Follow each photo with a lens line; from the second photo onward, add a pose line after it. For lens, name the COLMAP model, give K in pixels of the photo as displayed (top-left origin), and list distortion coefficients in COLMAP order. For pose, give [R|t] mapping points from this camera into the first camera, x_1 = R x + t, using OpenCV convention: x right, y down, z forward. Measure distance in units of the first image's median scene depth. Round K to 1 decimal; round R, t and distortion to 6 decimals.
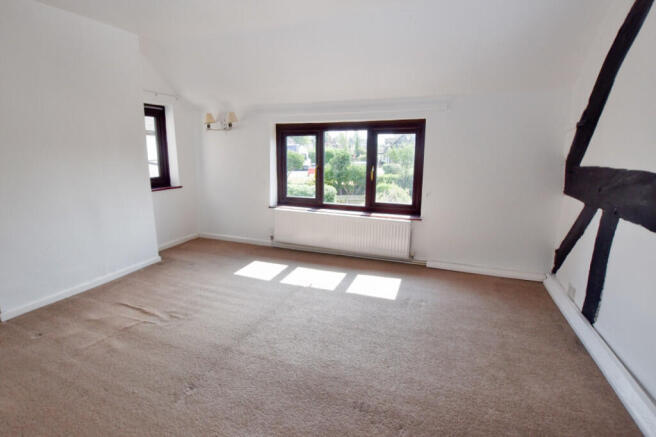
lens RADIAL K [[322.0, 0, 326.3], [0, 322.0, 215.9], [0, 0, 1]] dist [-0.006490, 0.000232]
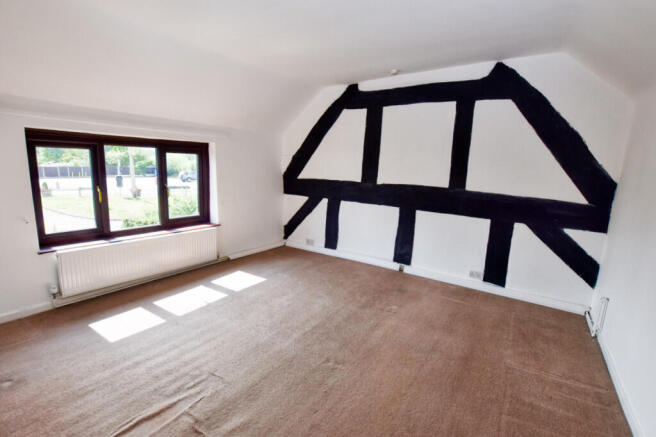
lens RADIAL K [[302.2, 0, 327.6], [0, 302.2, 220.6], [0, 0, 1]] dist [-0.003313, 0.000142]
pose [[0.221959, -0.165625, 0.960886, -0.756743], [0.165325, 0.977592, 0.130316, -0.090431], [-0.960938, 0.129934, 0.244368, 0.325754]]
